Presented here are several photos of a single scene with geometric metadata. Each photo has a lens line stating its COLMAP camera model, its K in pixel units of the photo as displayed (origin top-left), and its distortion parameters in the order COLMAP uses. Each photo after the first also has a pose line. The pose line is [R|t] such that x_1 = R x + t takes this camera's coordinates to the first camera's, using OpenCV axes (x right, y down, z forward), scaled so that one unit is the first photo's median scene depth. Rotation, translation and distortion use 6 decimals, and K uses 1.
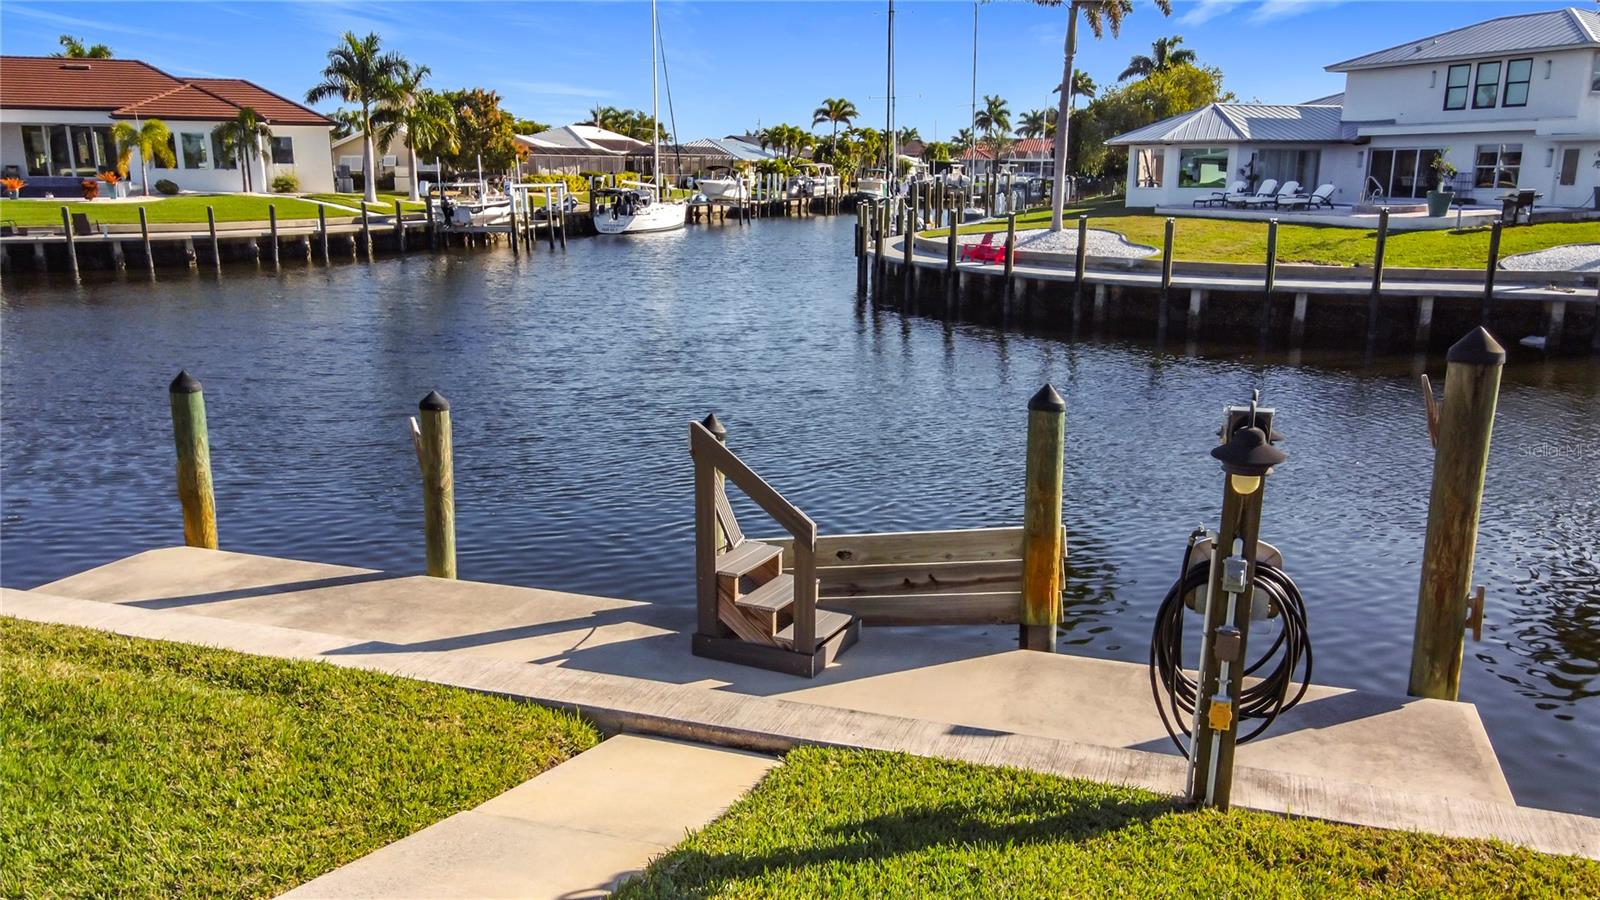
lens RADIAL K [[1286.2, 0, 800.0], [0, 1286.2, 450.0], [0, 0, 1]] dist [0.003745, 0.004631]
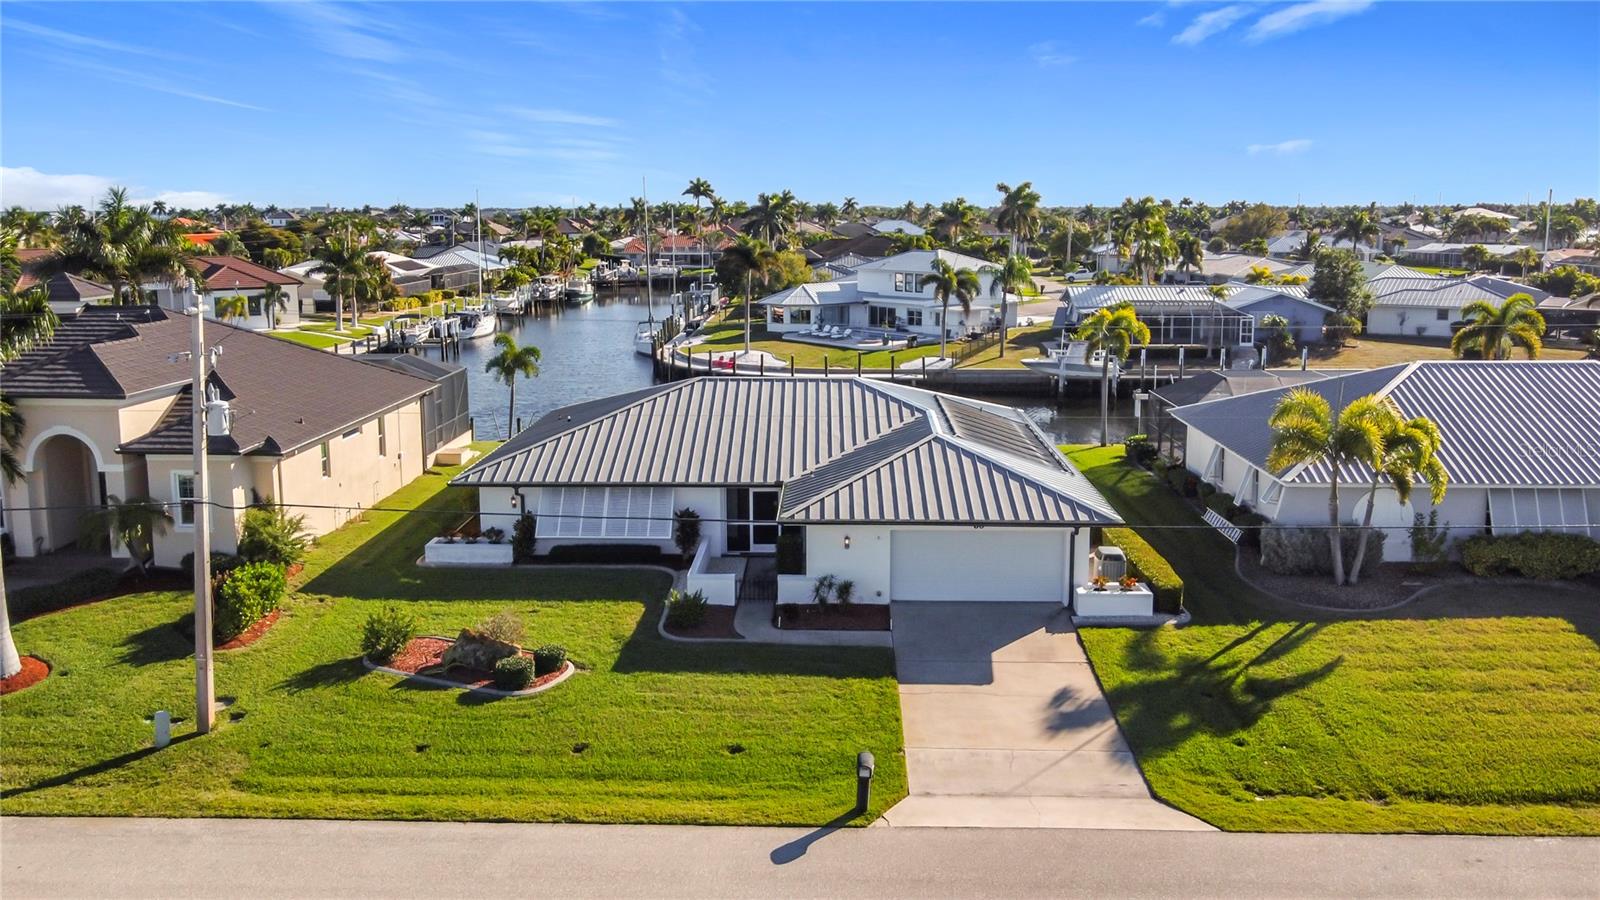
lens RADIAL K [[1259.3, 0, 804.6], [0, 1259.3, 420.6], [0, 0, 1]] dist [-0.016402, 0.043973]
pose [[0.953893, -0.050240, 0.295913, -0.358894], [0.065848, 0.996902, -0.043010, 0.062713], [-0.292836, 0.060513, 0.954246, -1.148571]]
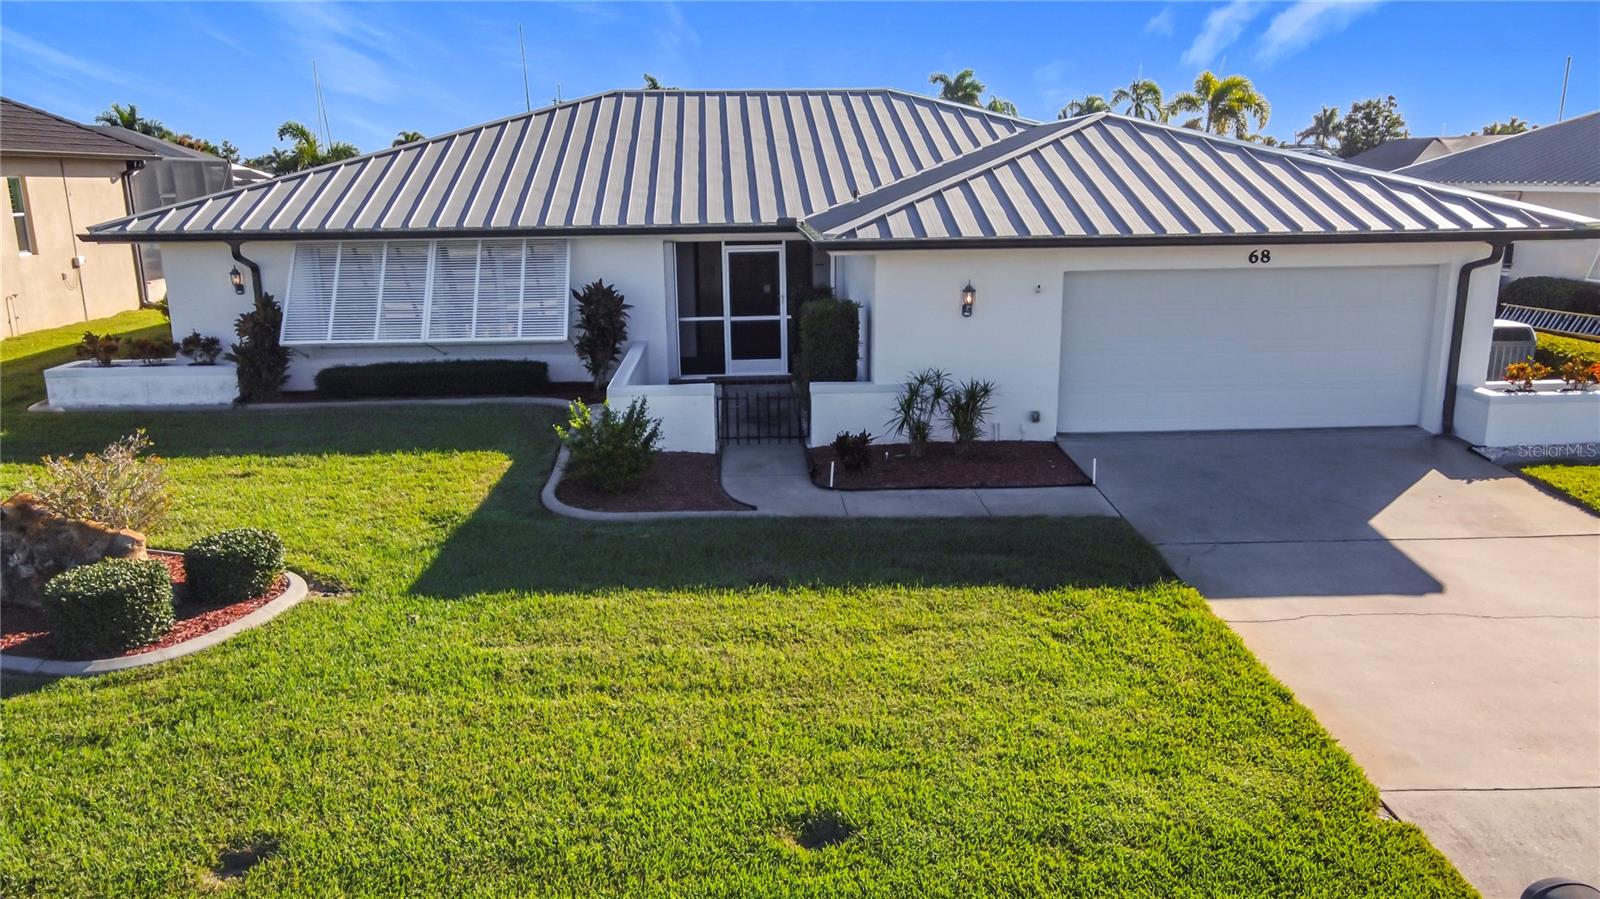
lens RADIAL K [[1251.5, 0, 802.7], [0, 1251.5, 489.7], [0, 0, 1]] dist [0.008791, 0.055261]
pose [[0.926641, -0.102751, 0.361633, -0.285270], [0.092446, 0.994667, 0.045735, 0.131754], [-0.364403, -0.008949, 0.931198, -0.748092]]
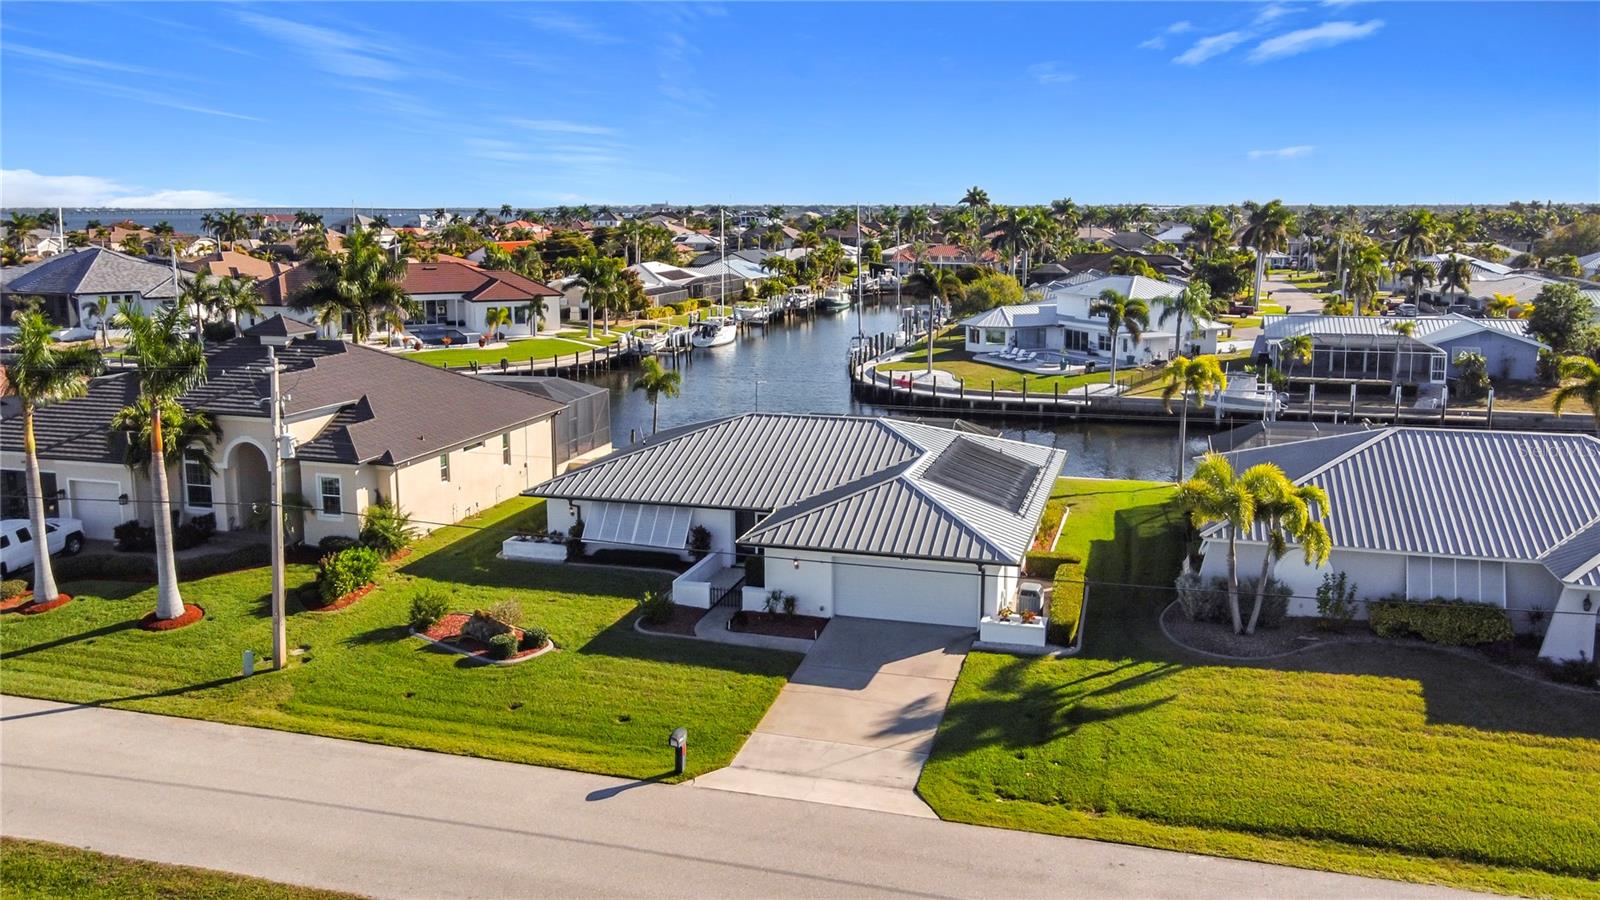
lens RADIAL K [[1259.3, 0, 804.6], [0, 1259.3, 420.6], [0, 0, 1]] dist [-0.016402, 0.043973]
pose [[0.998536, -0.008461, 0.053420, -0.167168], [0.011156, 0.998669, -0.050351, 0.048190], [-0.052923, 0.050874, 0.997302, -1.332823]]
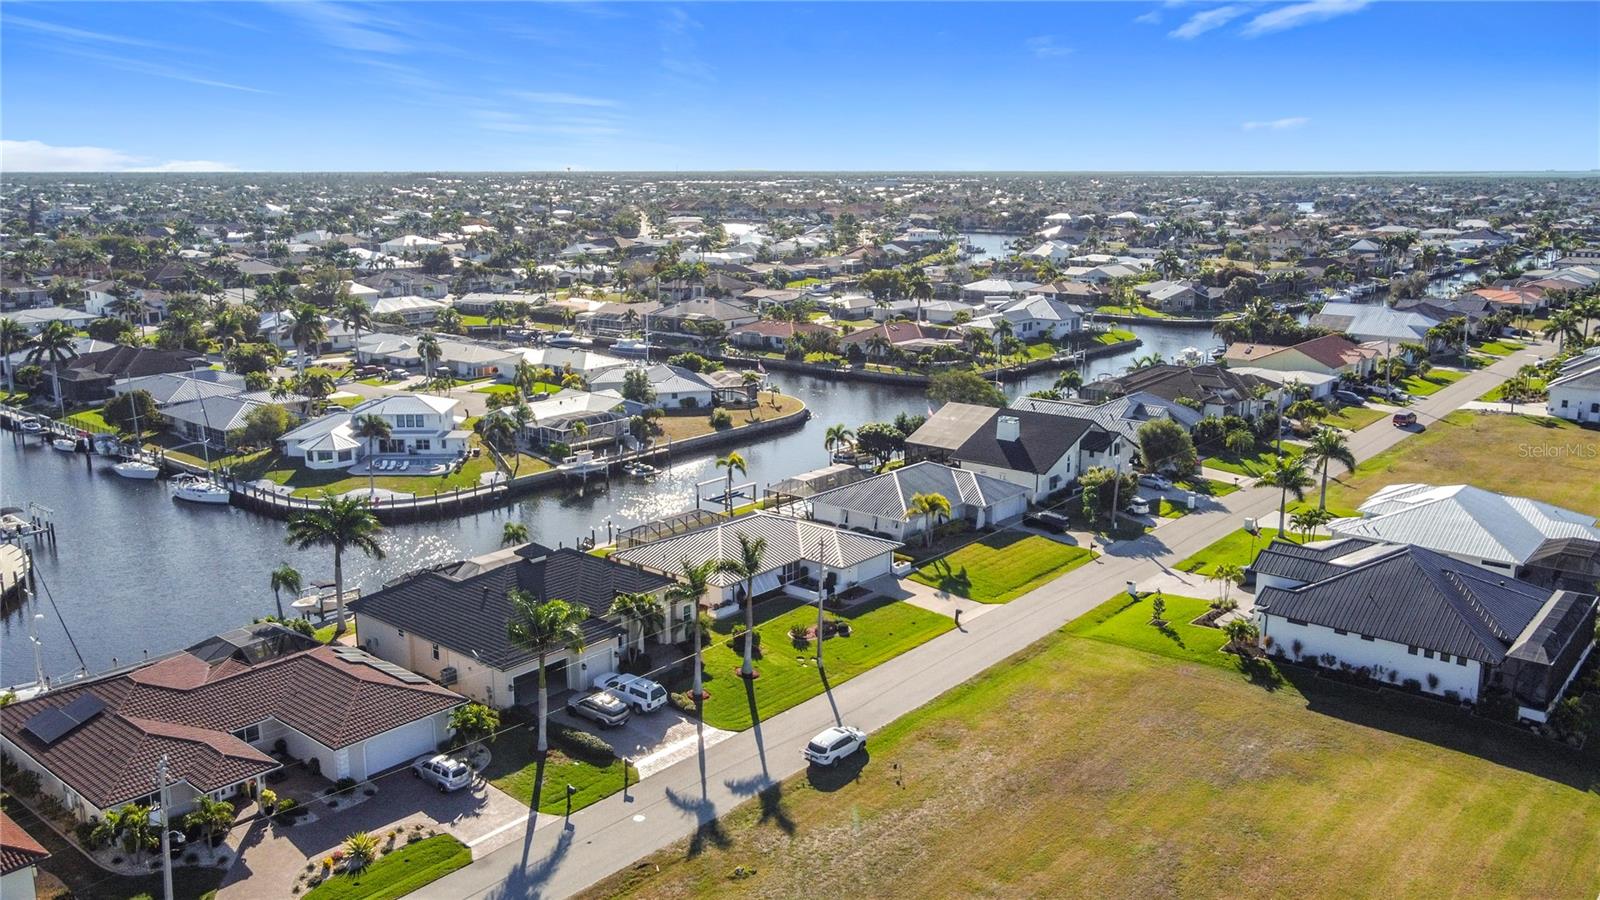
lens RADIAL K [[1271.3, 0, 799.6], [0, 1271.3, 391.2], [0, 0, 1]] dist [-0.026683, 0.040145]
pose [[0.373771, -0.160580, 0.913515, -2.205009], [0.208264, 0.974280, 0.086049, -0.427017], [-0.903837, 0.158089, 0.397601, -1.354528]]
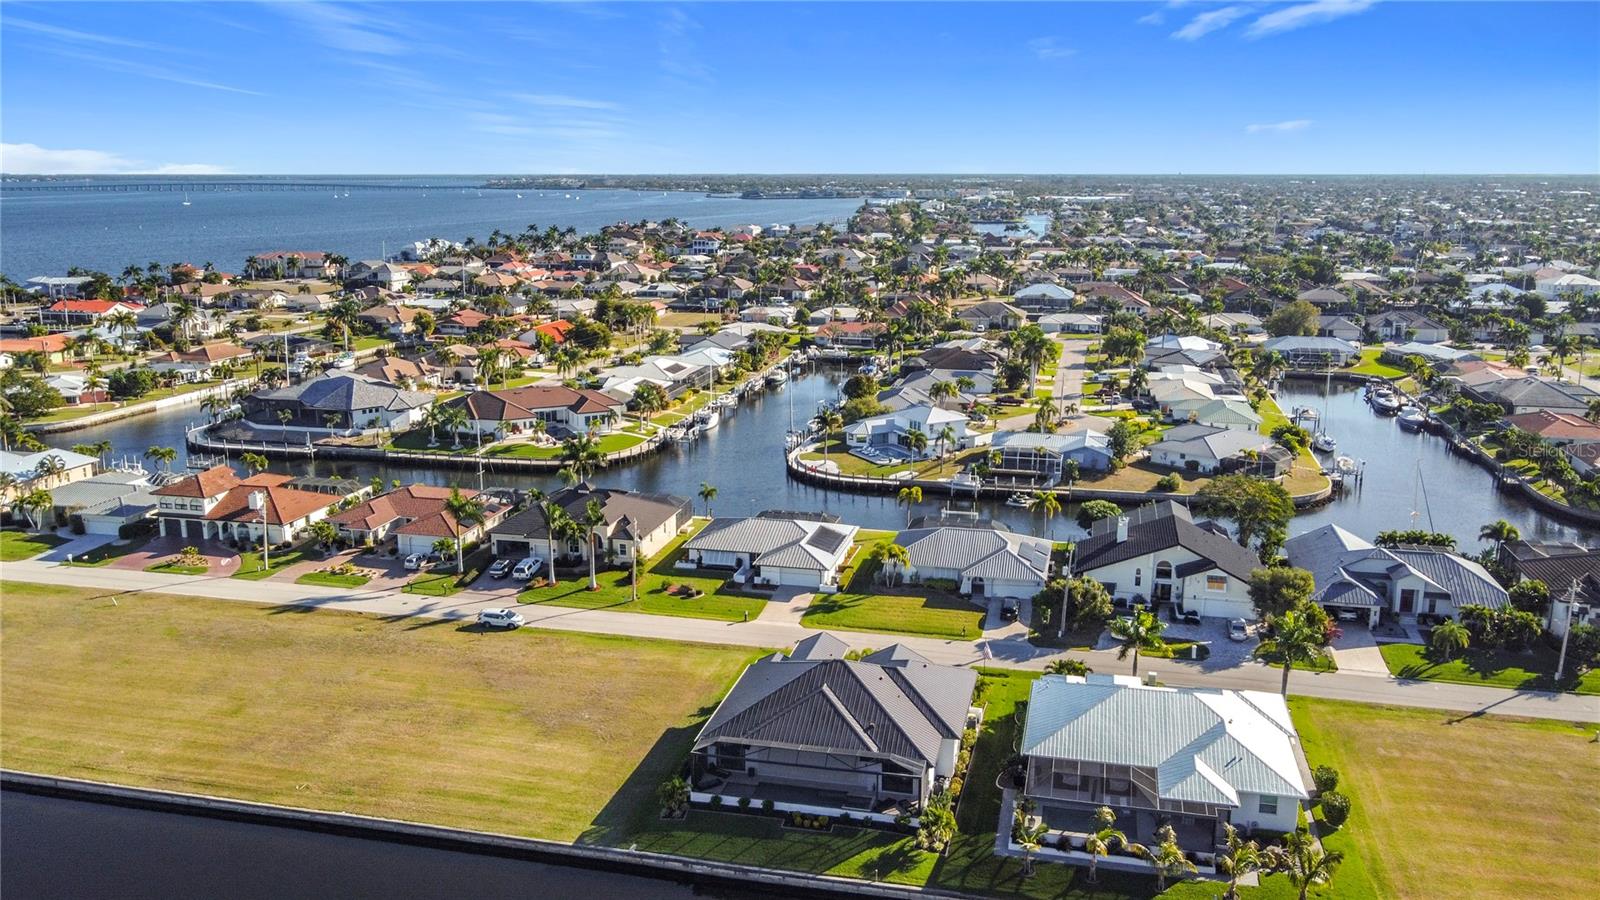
lens RADIAL K [[1238.8, 0, 800.0], [0, 1238.8, 450.0], [0, 0, 1]] dist [-0.043720, 0.000909]
pose [[0.995121, -0.020875, 0.096433, -0.338801], [0.021200, 0.999772, -0.002353, -0.181405], [-0.096362, 0.004385, 0.995337, -3.481090]]
